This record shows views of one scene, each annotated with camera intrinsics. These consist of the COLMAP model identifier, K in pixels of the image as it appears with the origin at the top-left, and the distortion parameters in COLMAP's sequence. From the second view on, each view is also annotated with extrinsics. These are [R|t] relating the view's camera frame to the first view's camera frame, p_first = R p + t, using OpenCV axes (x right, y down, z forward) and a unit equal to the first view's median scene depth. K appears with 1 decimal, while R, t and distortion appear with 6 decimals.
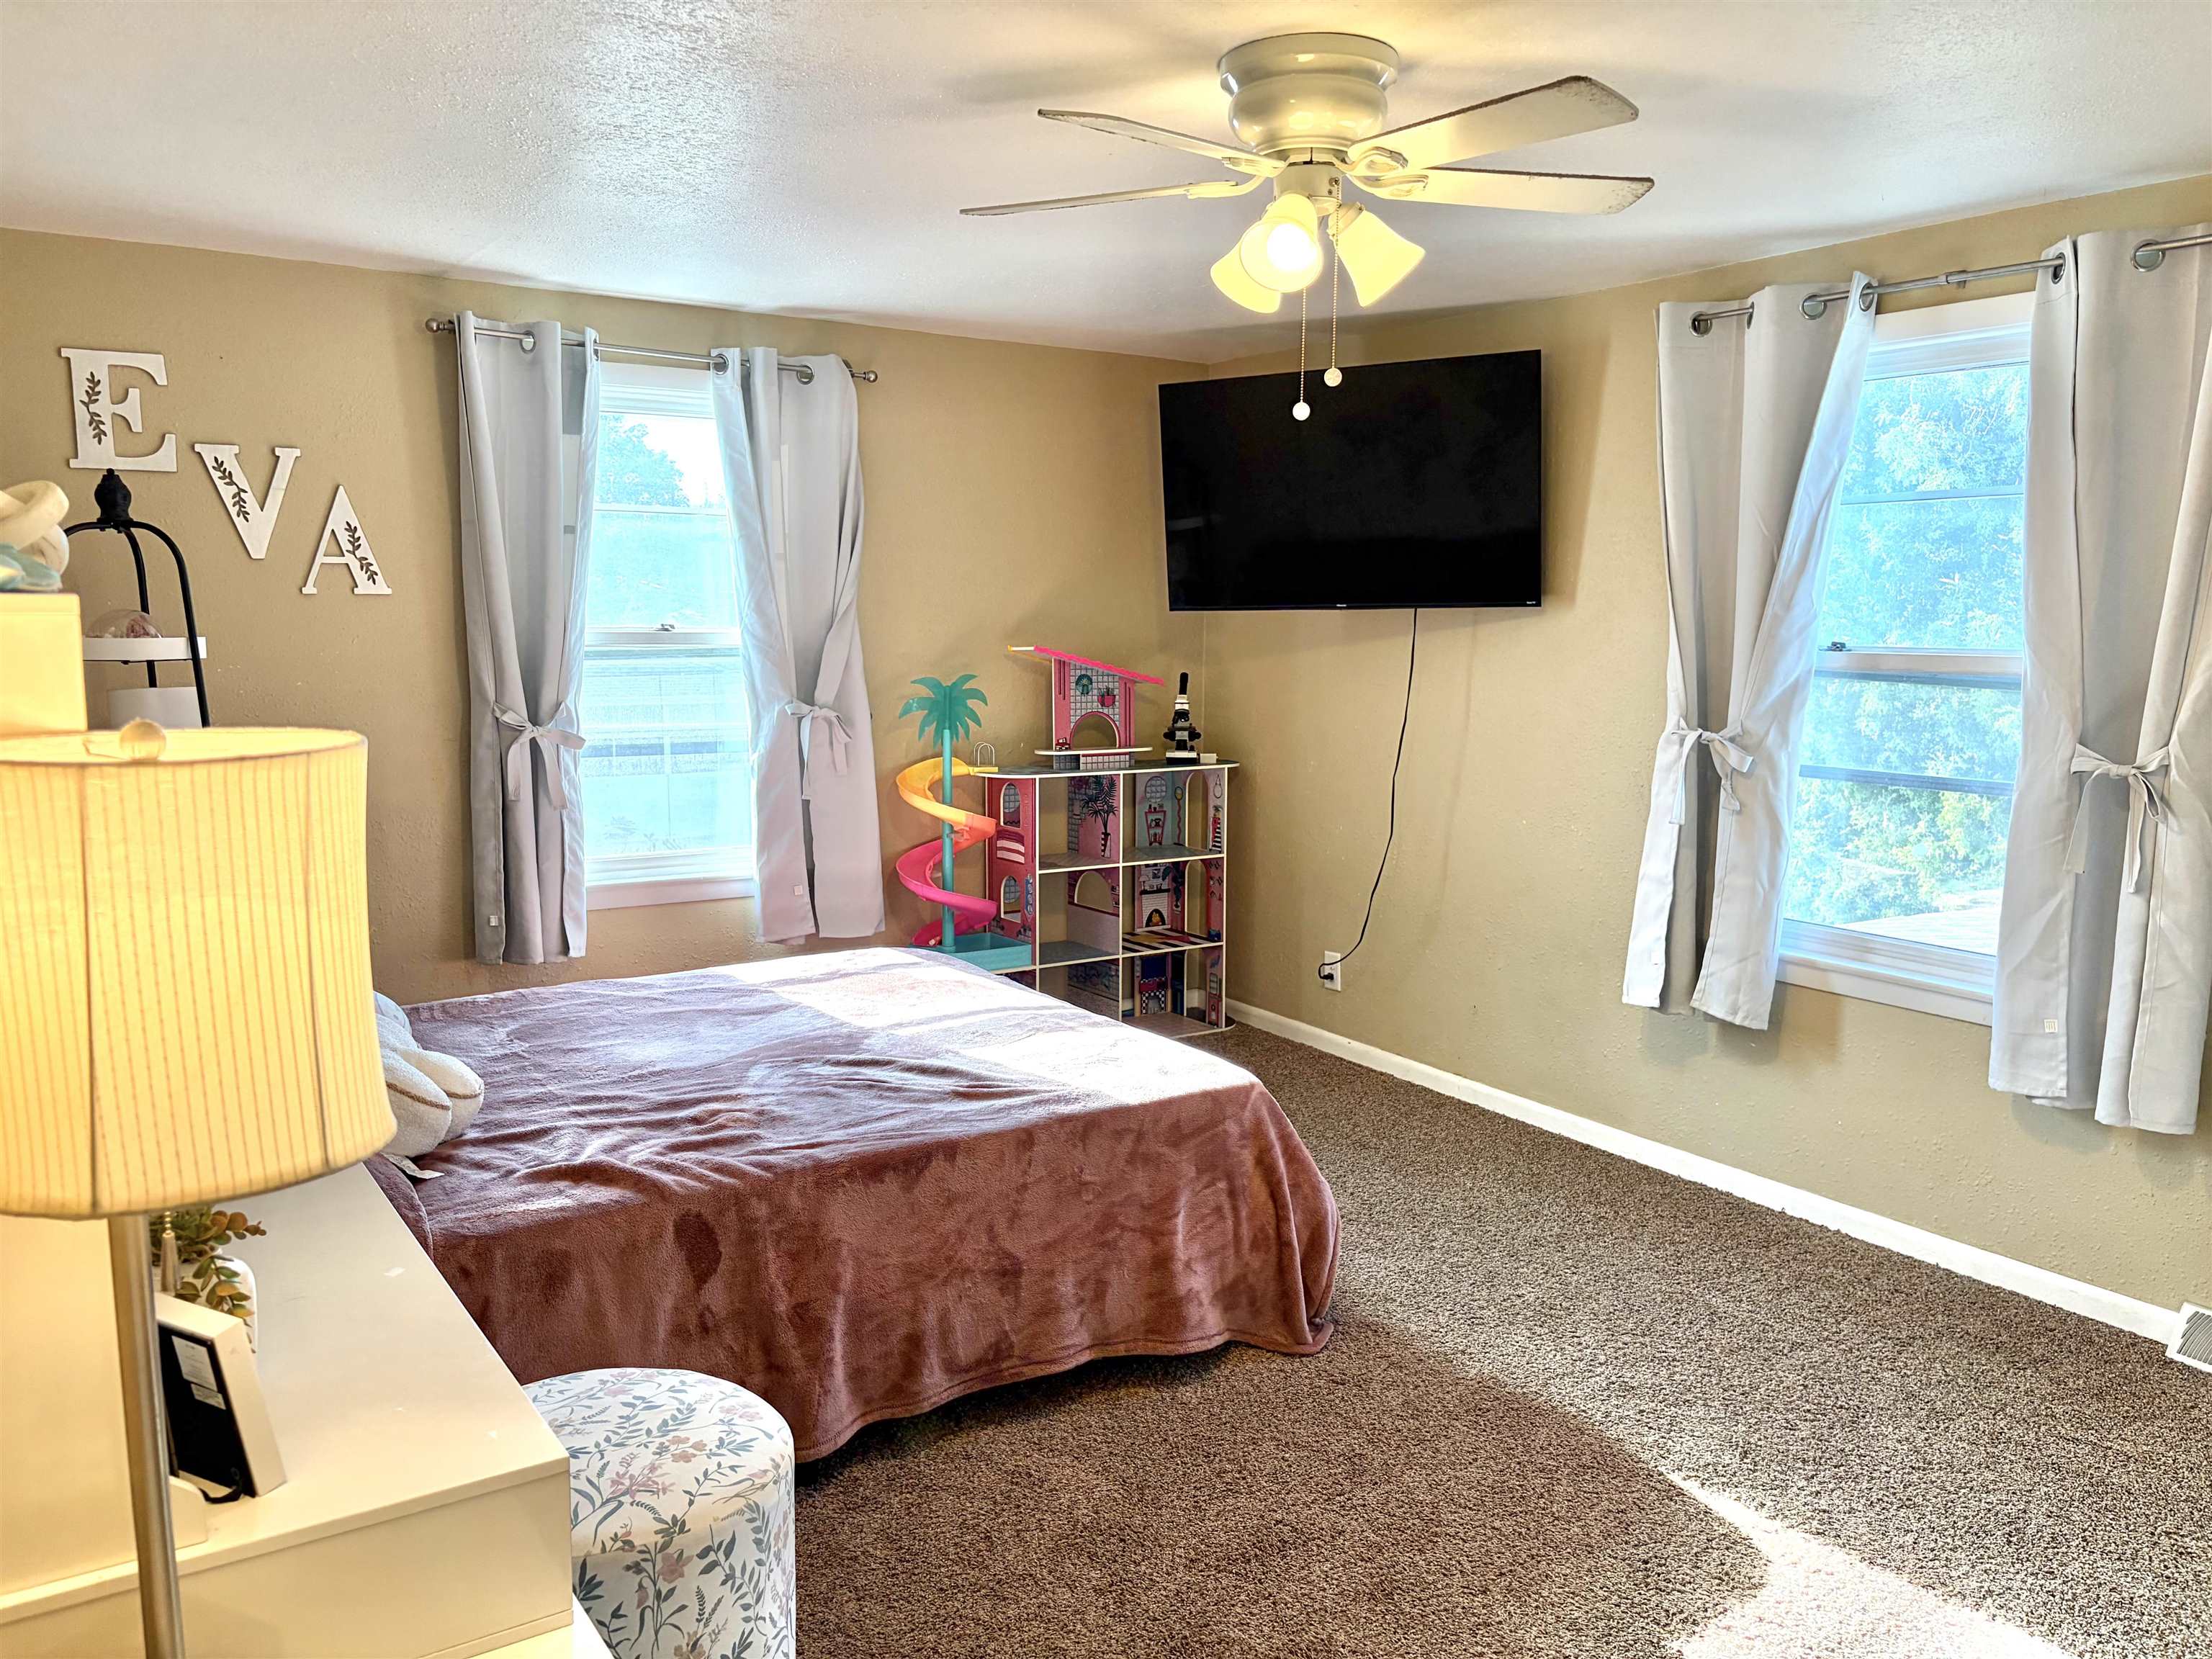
lens RADIAL K [[1663.6, 0, 1111.1], [0, 1663.6, 837.2], [0, 0, 1]] dist [0.048536, -0.068158]
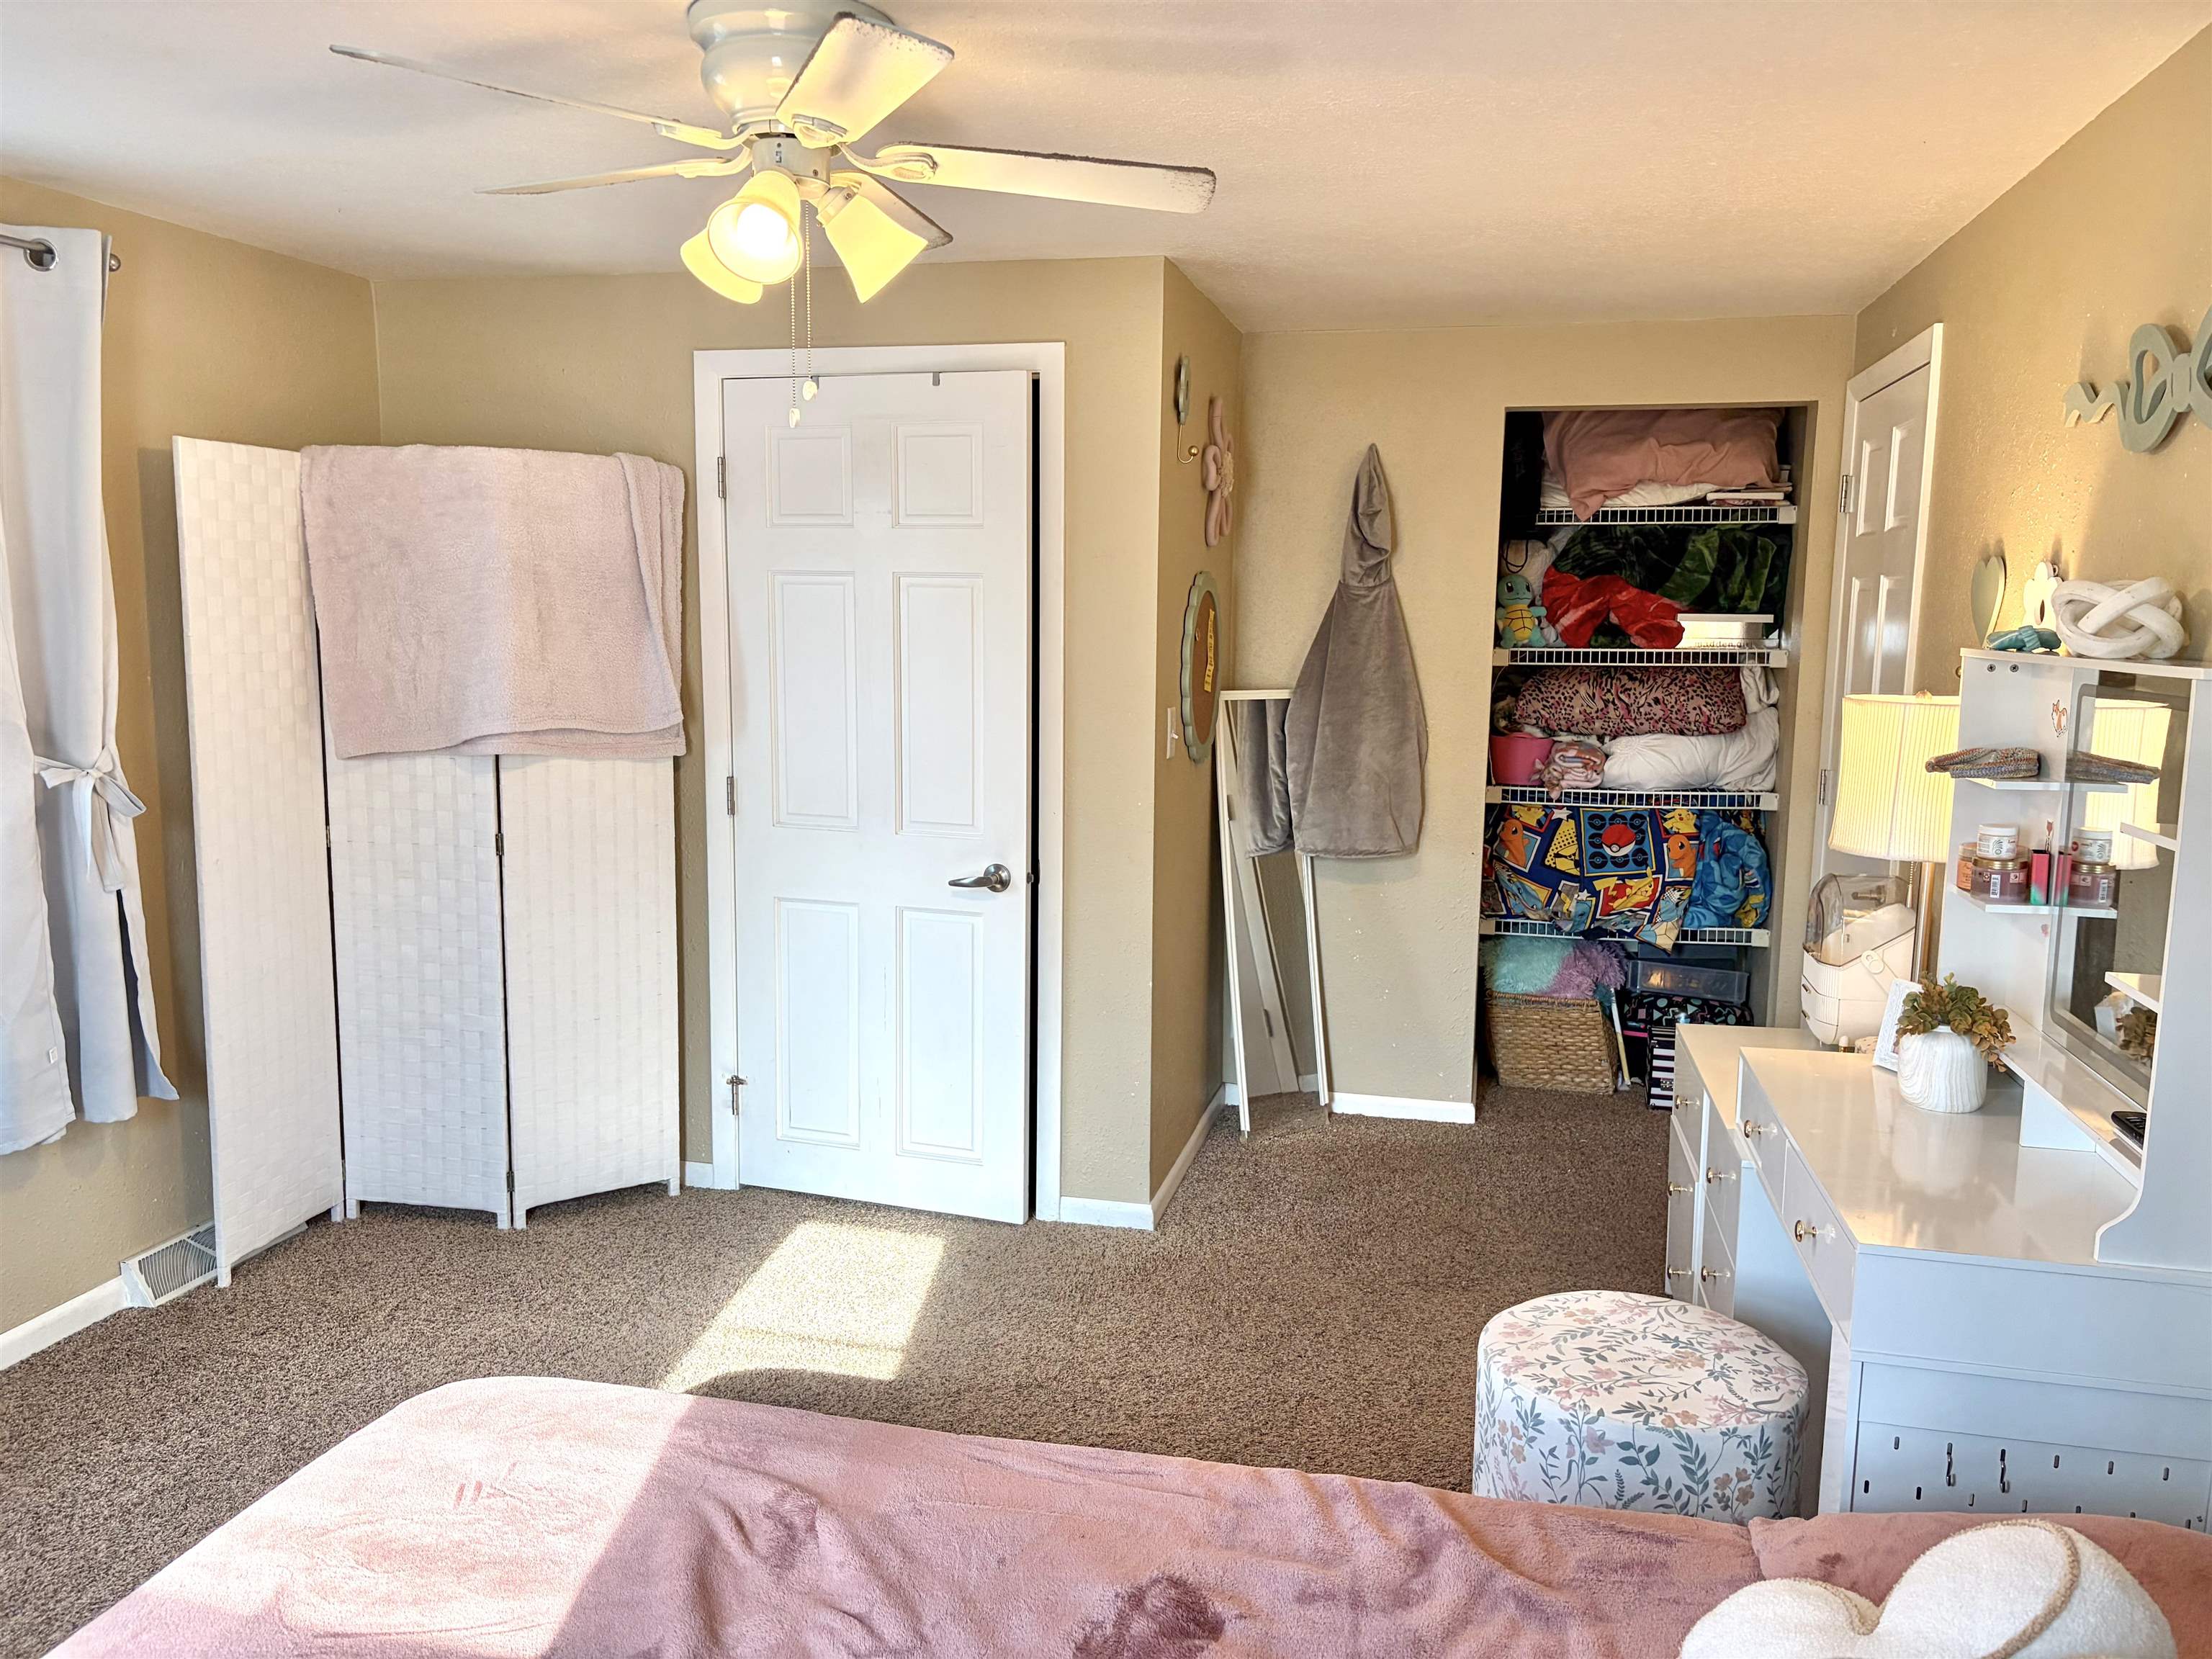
lens RADIAL K [[1663.6, 0, 1111.1], [0, 1663.6, 837.2], [0, 0, 1]] dist [0.048536, -0.068158]
pose [[-0.679316, -0.133309, 0.721636, -0.828666], [0.089103, 0.961103, 0.261423, -0.326728], [-0.728417, 0.241889, -0.641014, 1.871498]]
